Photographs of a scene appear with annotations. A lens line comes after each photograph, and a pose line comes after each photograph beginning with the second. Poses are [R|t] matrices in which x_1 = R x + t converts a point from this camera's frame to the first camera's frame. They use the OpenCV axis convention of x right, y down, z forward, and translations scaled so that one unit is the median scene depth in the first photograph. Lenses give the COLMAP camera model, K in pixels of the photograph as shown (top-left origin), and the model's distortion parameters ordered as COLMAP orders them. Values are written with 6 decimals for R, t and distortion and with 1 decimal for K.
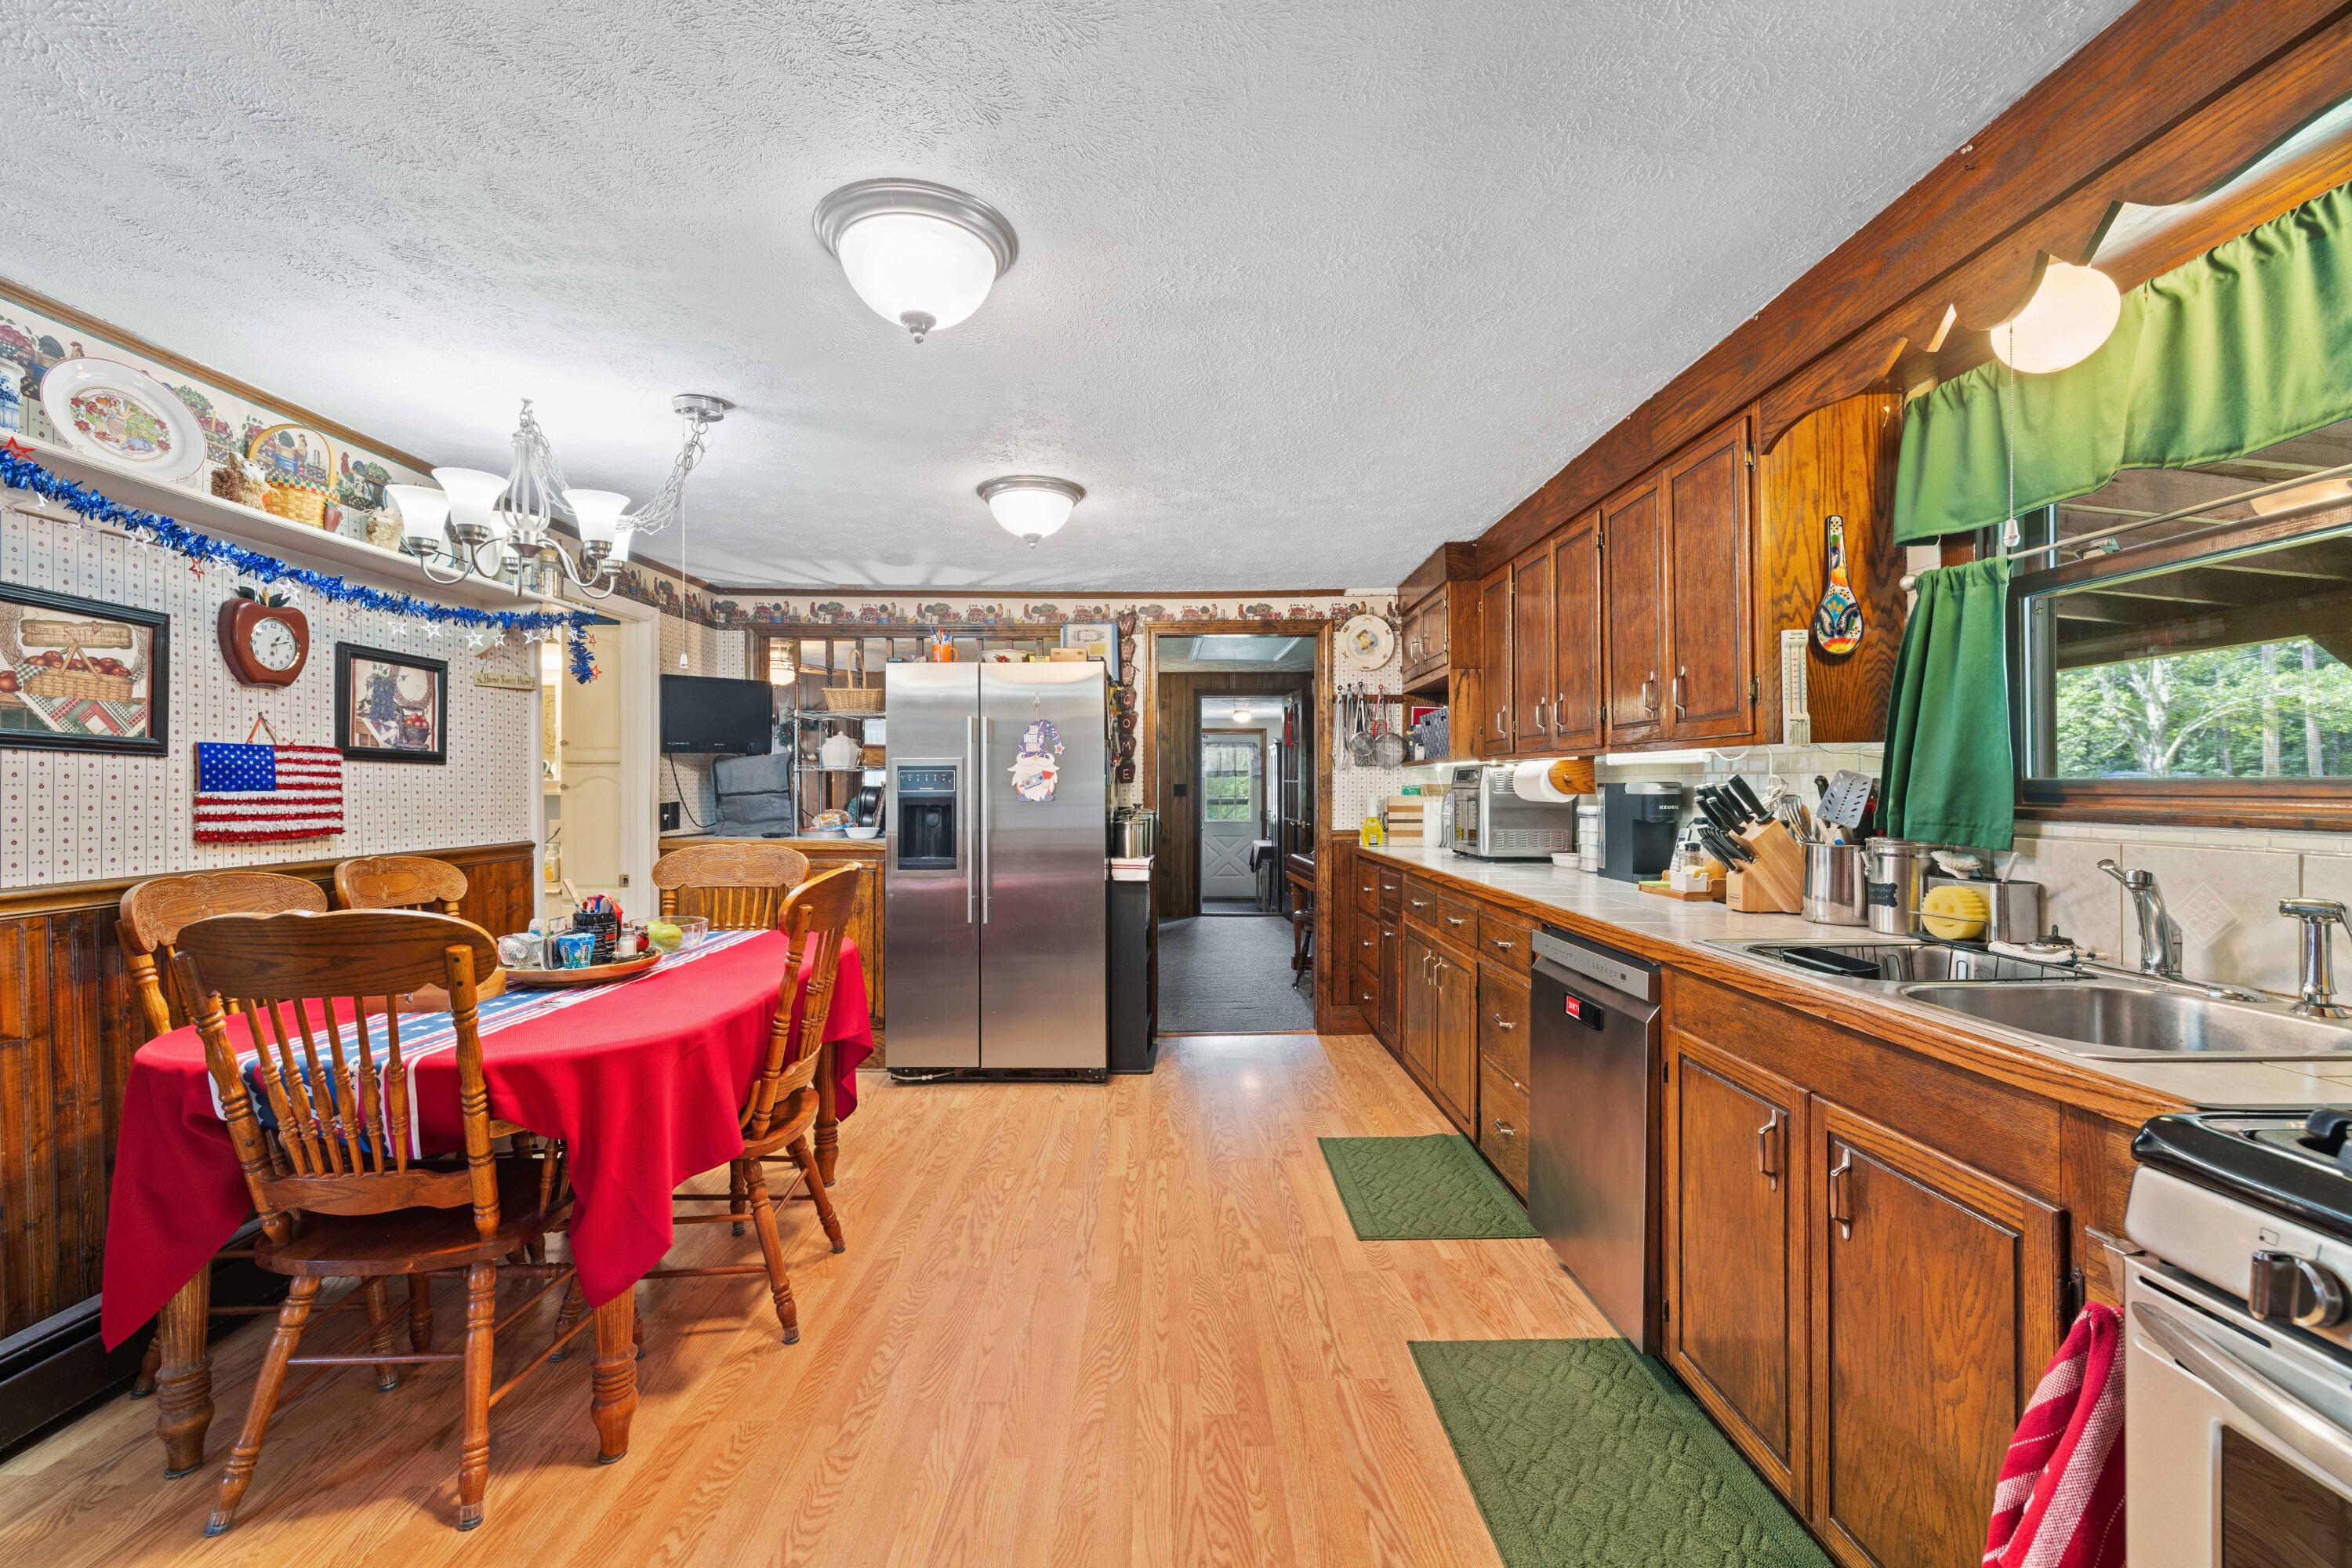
lens RADIAL K [[985.9, 0, 1177.4], [0, 985.9, 781.3], [0, 0, 1]] dist [-0.000548, 0.000470]
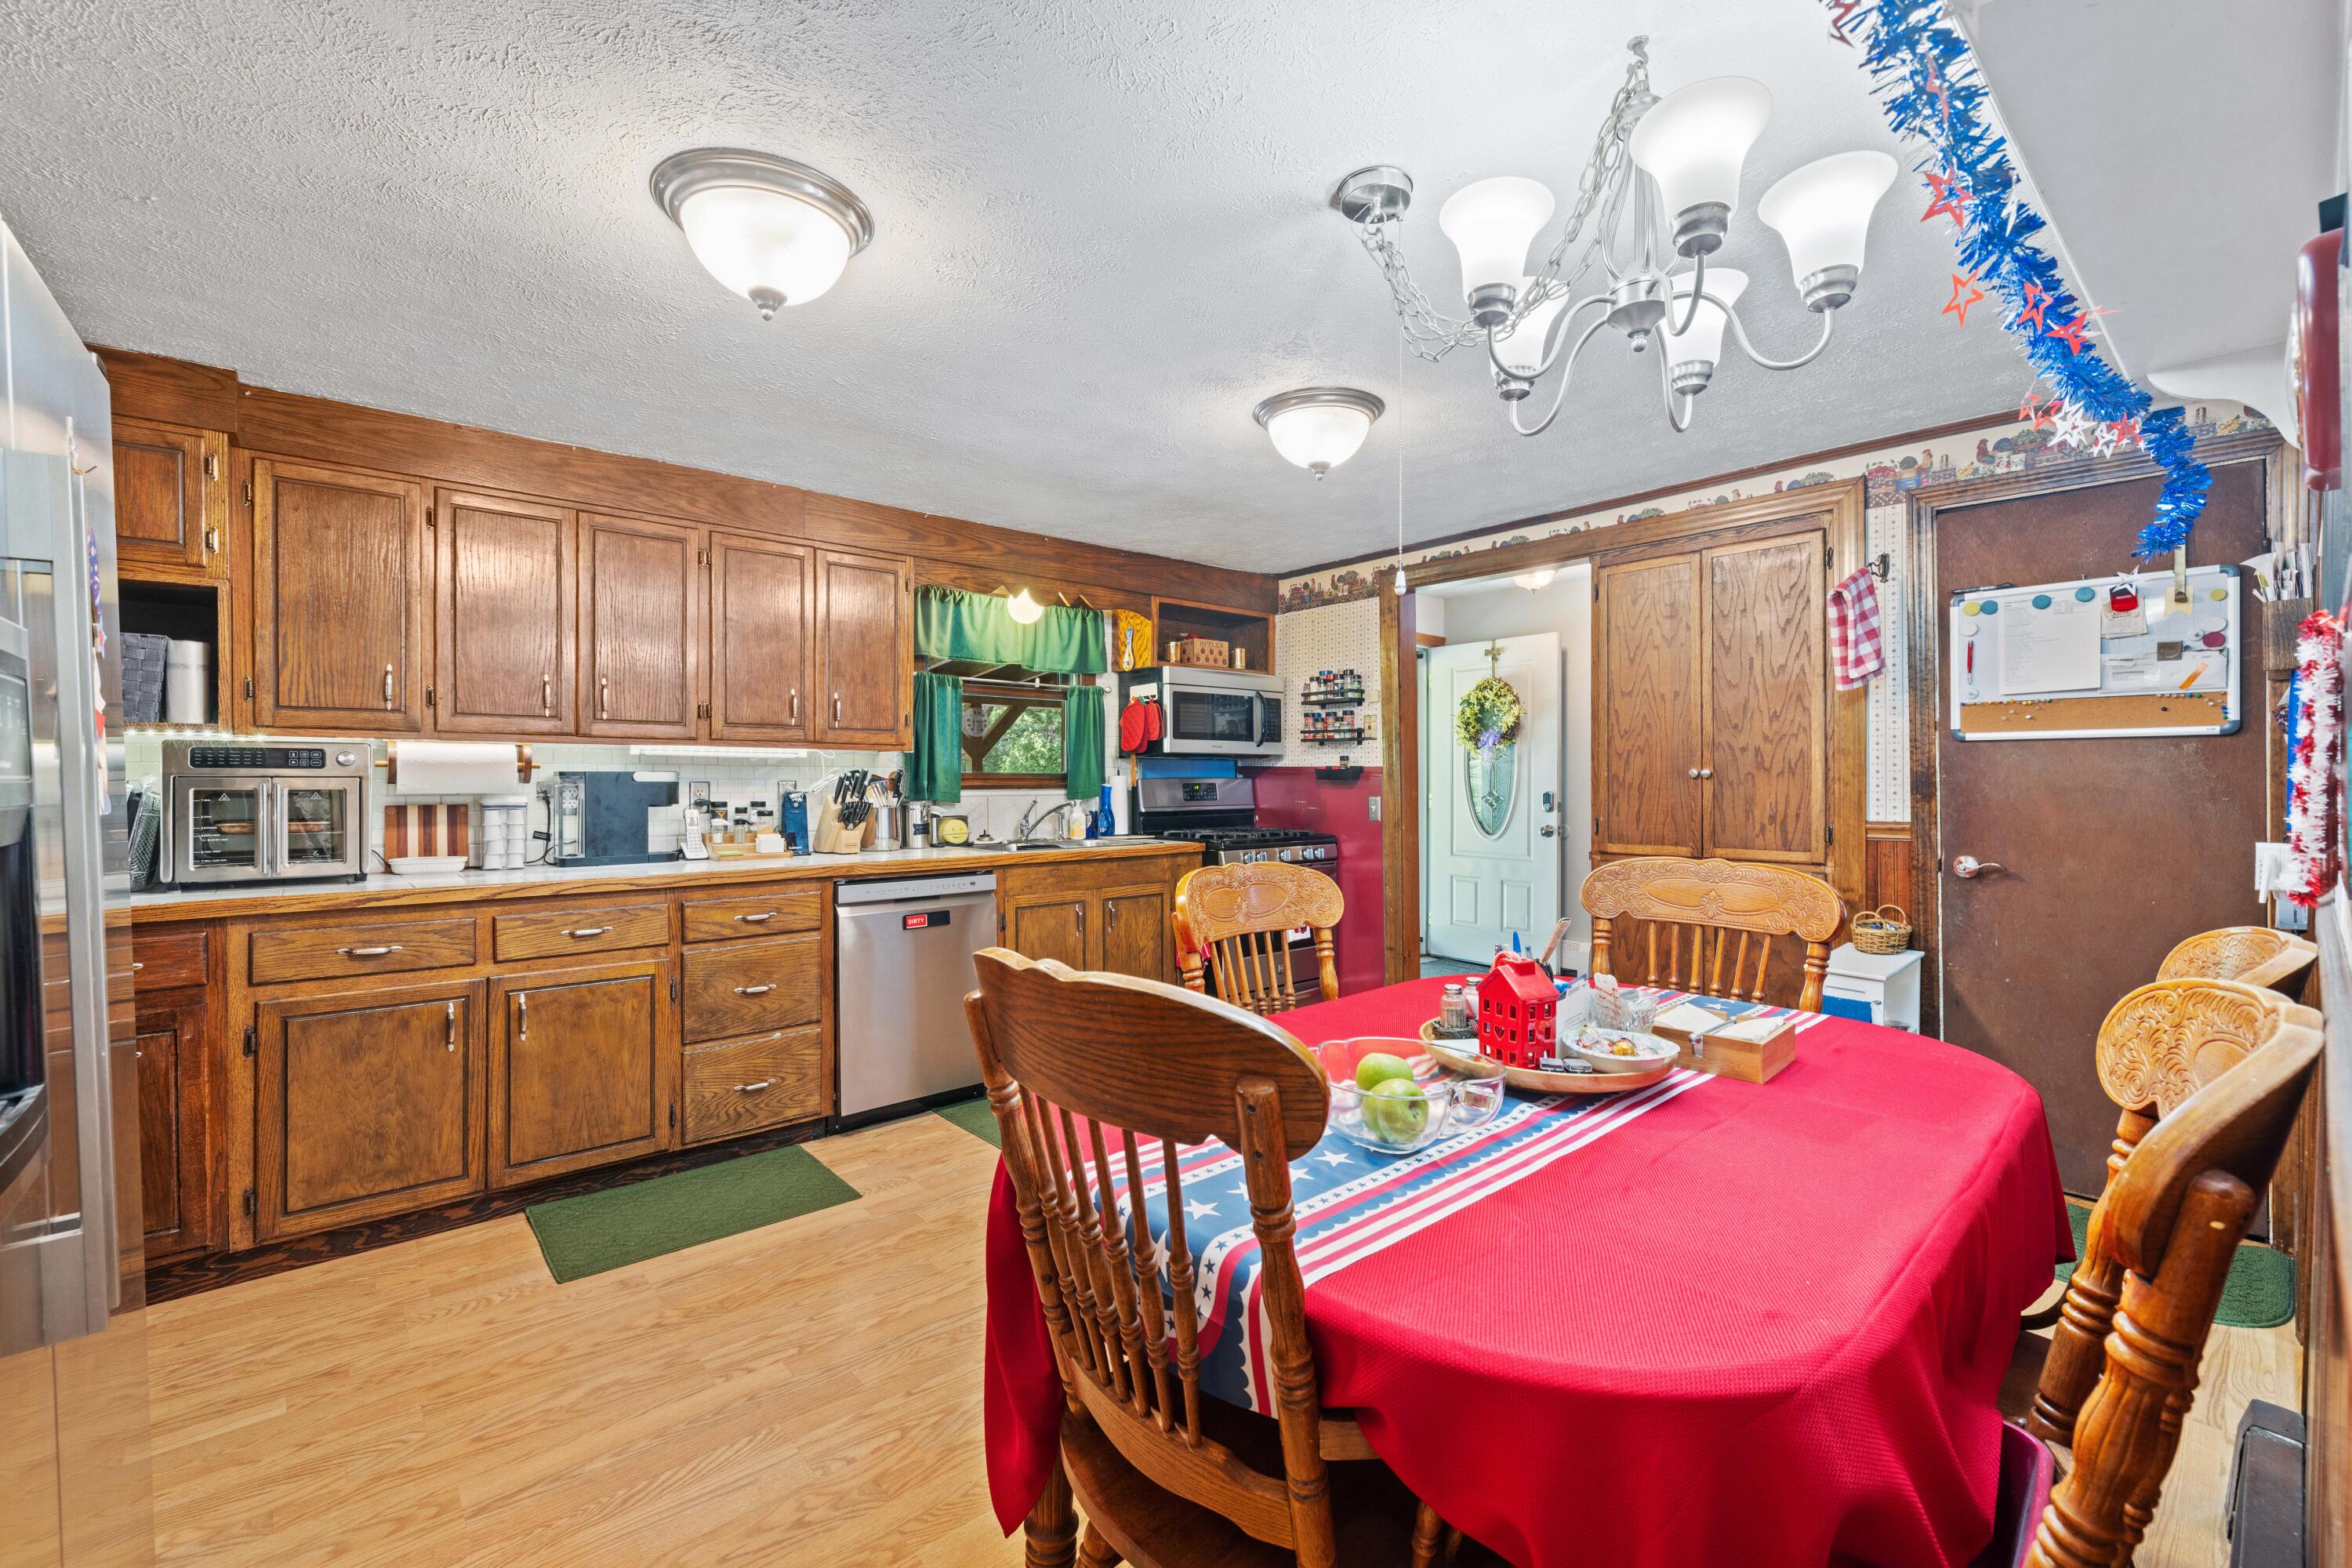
lens RADIAL K [[985.9, 0, 1164.7], [0, 985.9, 784.3], [0, 0, 1]] dist [-0.000548, 0.000470]
pose [[-0.649766, -0.001397, 0.760133, -0.754362], [-0.000300, 0.999999, 0.001582, 0.013714], [-0.760134, 0.000800, -0.649766, 1.294227]]
